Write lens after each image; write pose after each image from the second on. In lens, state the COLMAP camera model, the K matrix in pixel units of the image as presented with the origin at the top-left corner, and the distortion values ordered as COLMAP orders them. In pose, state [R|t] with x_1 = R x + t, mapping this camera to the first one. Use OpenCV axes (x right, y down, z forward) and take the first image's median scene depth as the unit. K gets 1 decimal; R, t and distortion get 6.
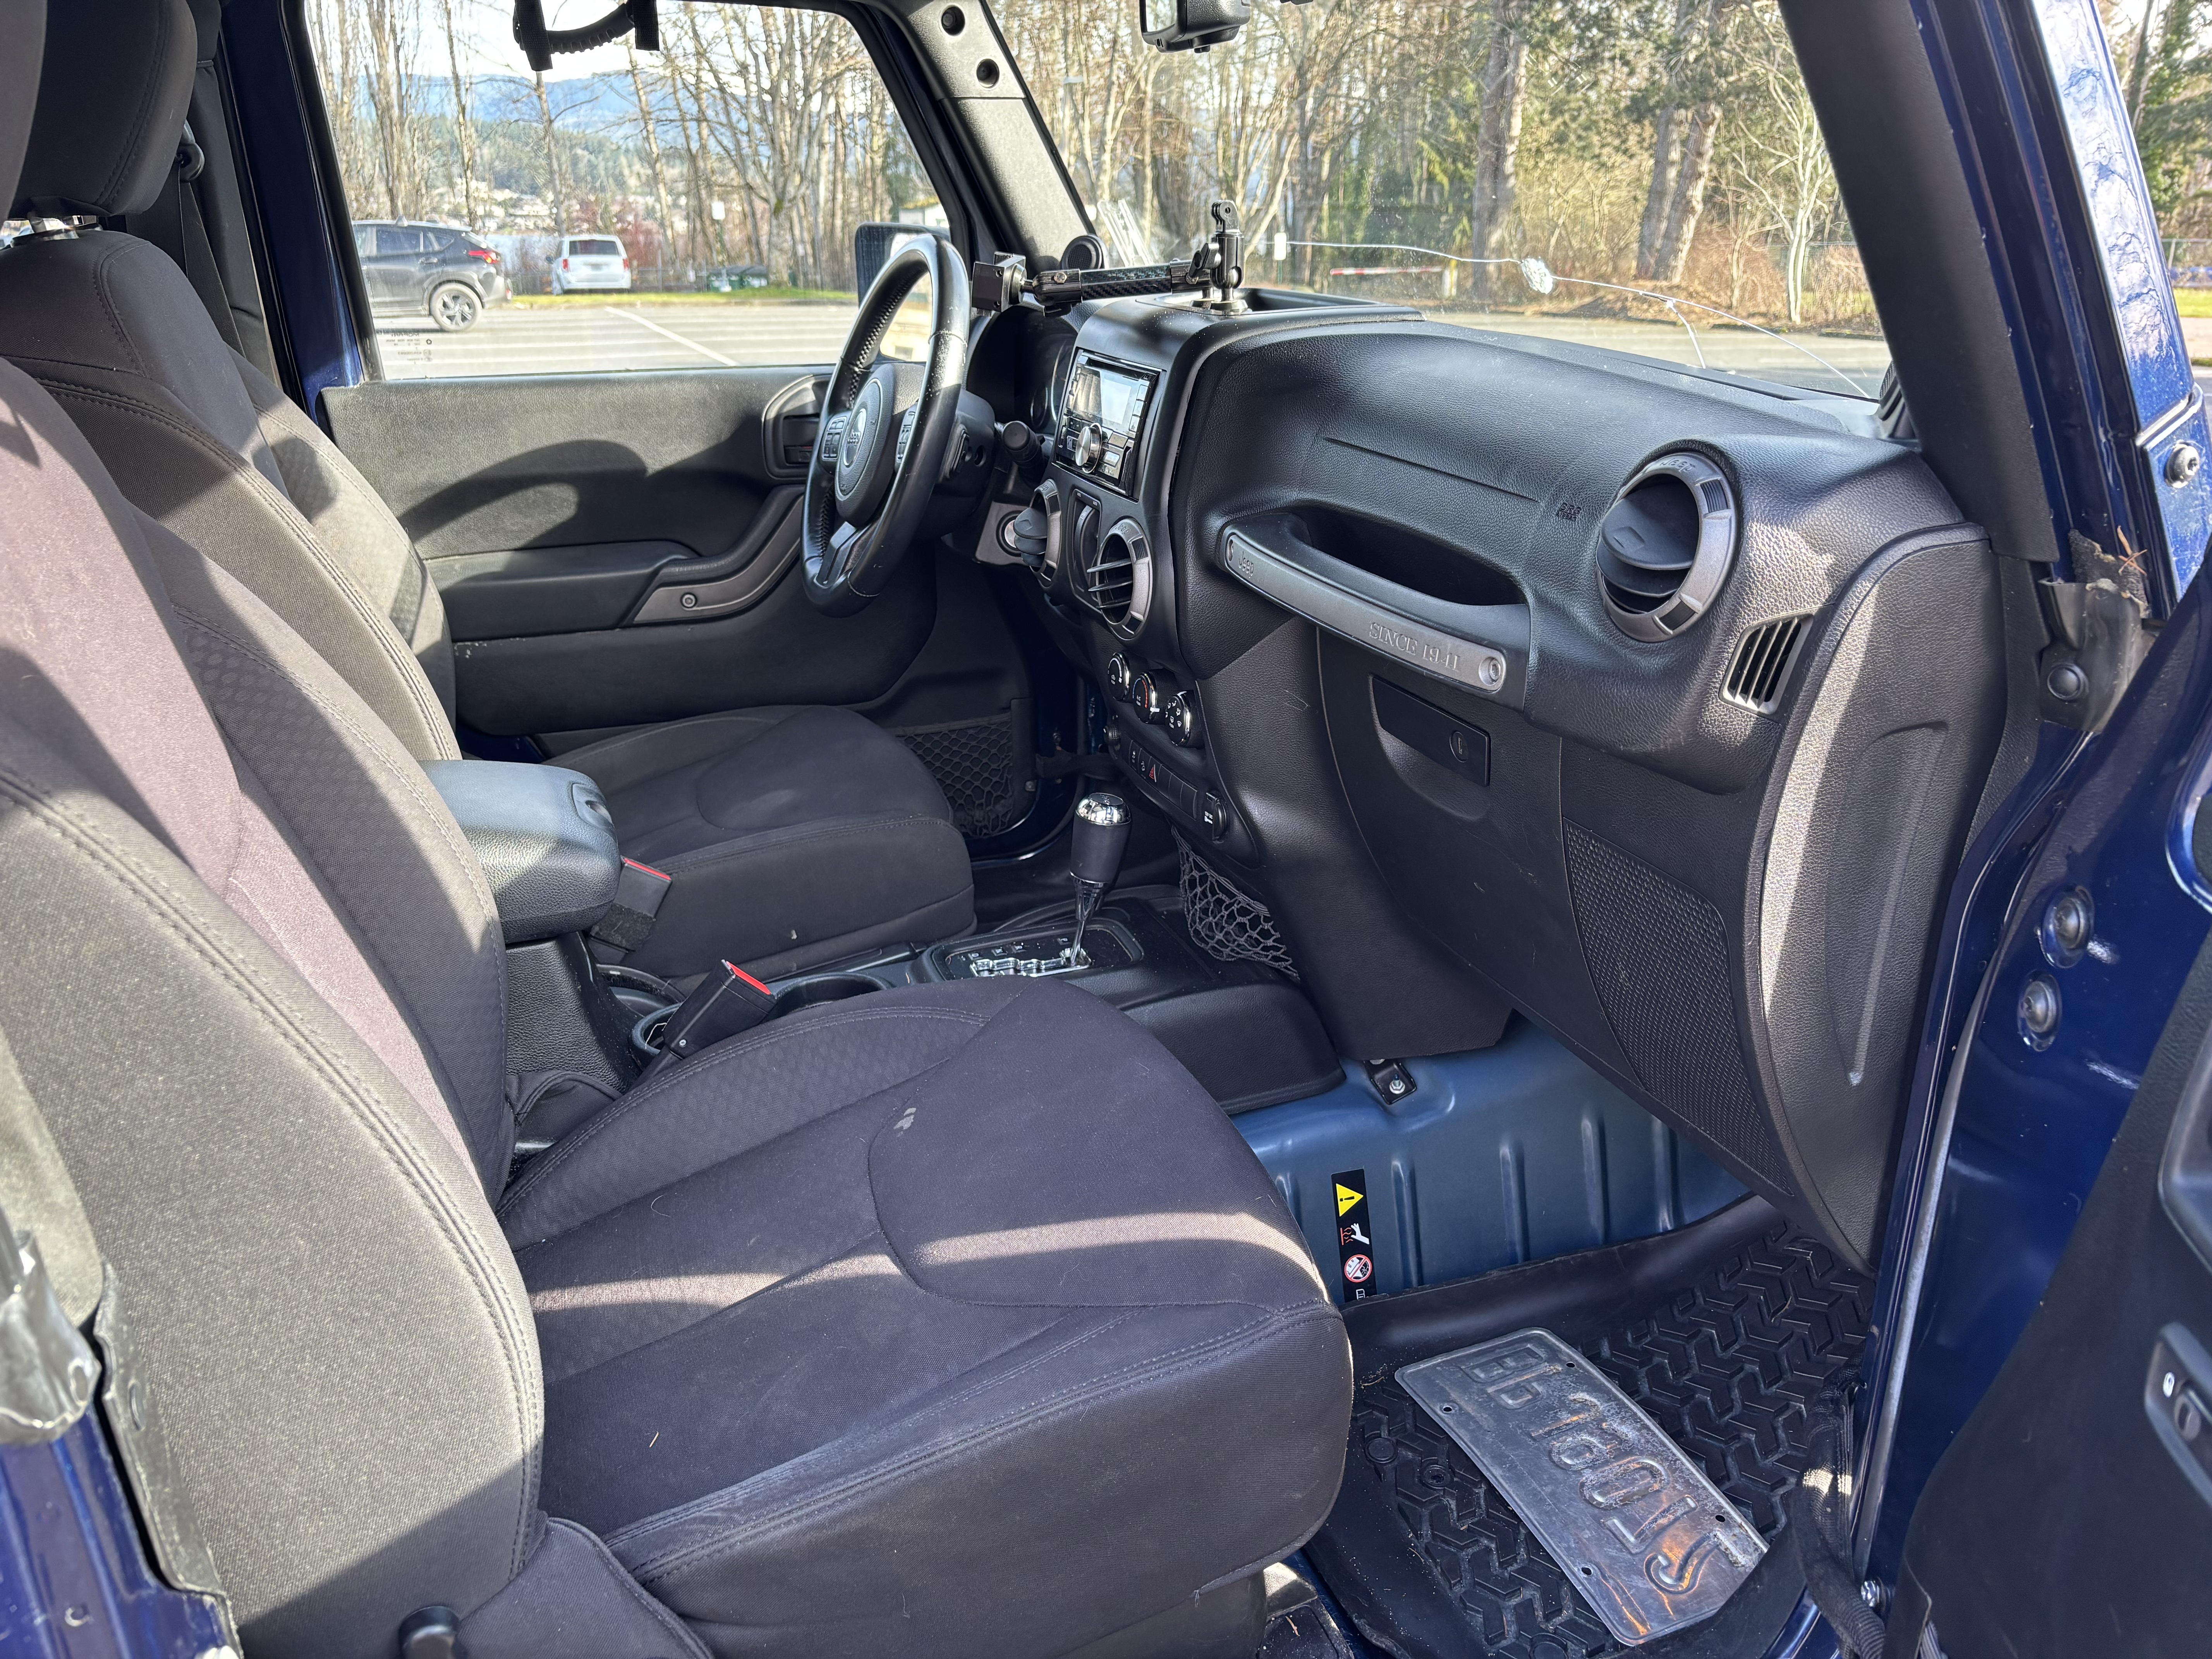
lens RADIAL K [[1672.1, 0, 1099.1], [0, 1672.1, 819.5], [0, 0, 1]] dist [0.055848, -0.057634]
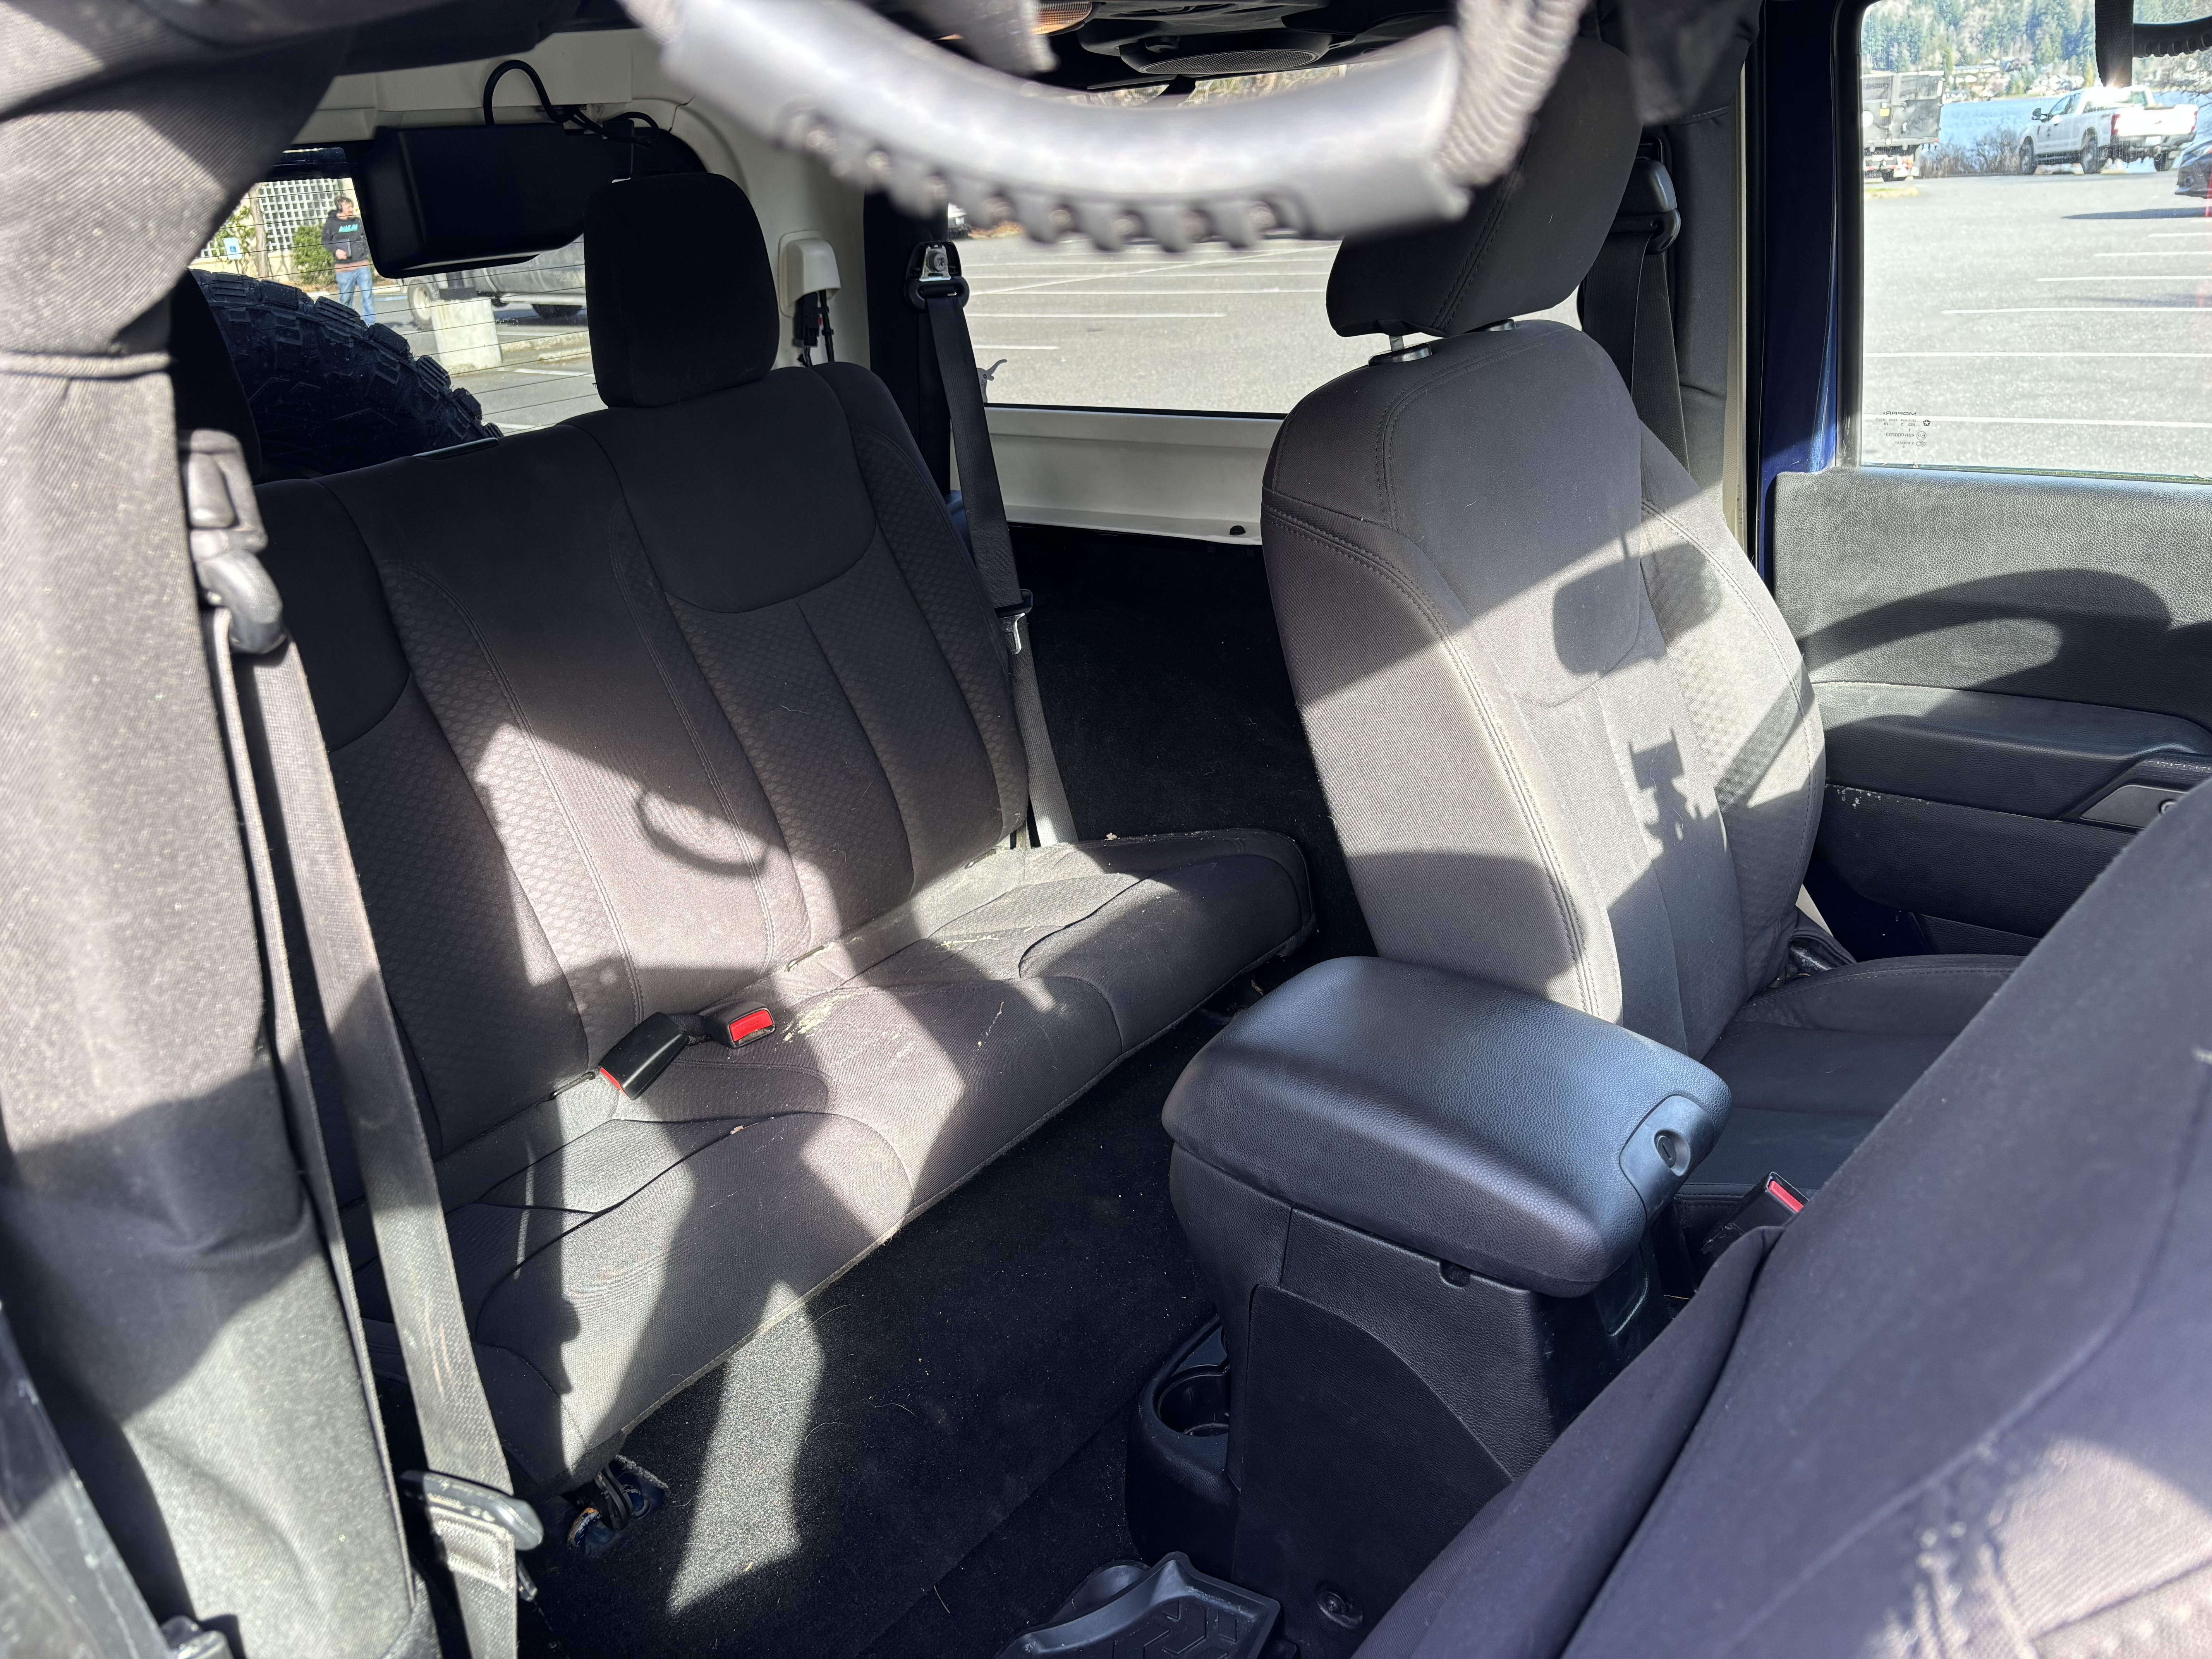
lens RADIAL K [[1694.9, 0, 1105.2], [0, 1694.9, 821.8], [0, 0, 1]] dist [0.073778, -0.083208]
pose [[0.522147, 0.290471, -0.801866, 0.106472], [-0.231137, 0.953222, 0.194791, -0.167693], [0.820937, 0.083631, 0.564861, 0.229979]]
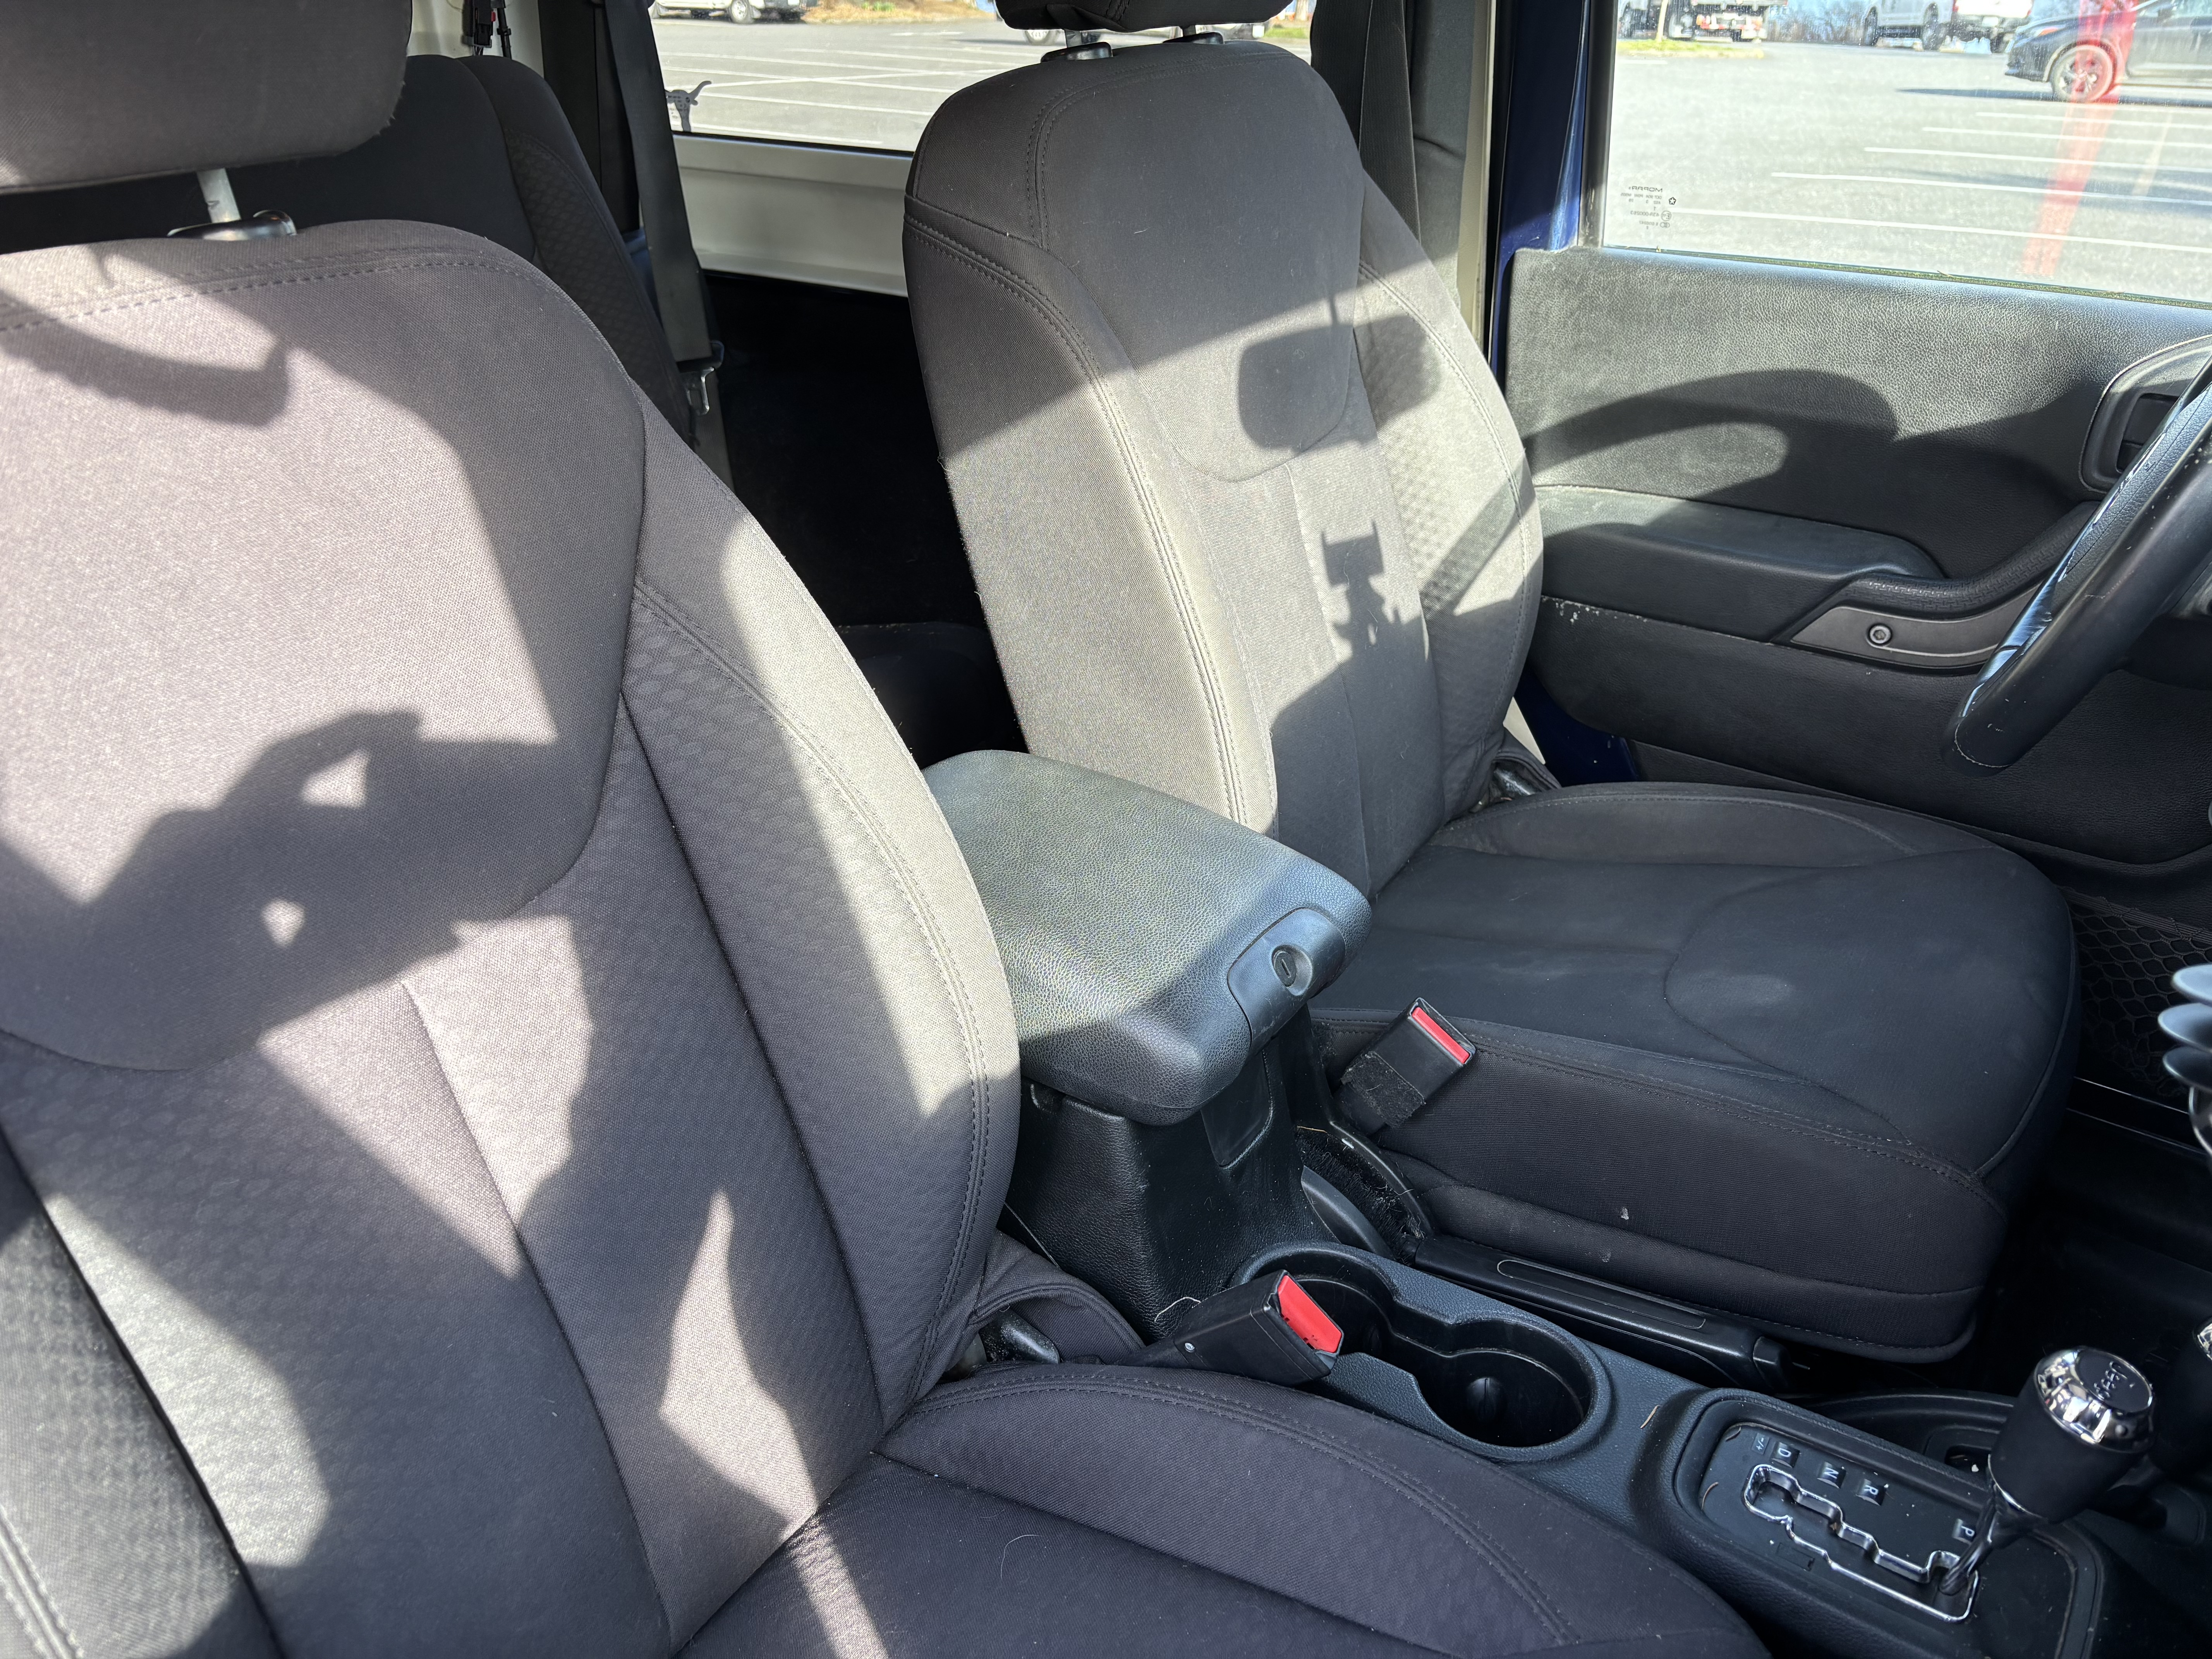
lens RADIAL K [[1700.1, 0, 1094.9], [0, 1700.1, 827.3], [0, 0, 1]] dist [0.044818, -0.058718]
pose [[0.579169, 0.388192, -0.716847, 0.094213], [-0.293138, 0.919697, 0.261204, -0.150440], [0.760680, 0.058854, 0.646454, 0.337862]]
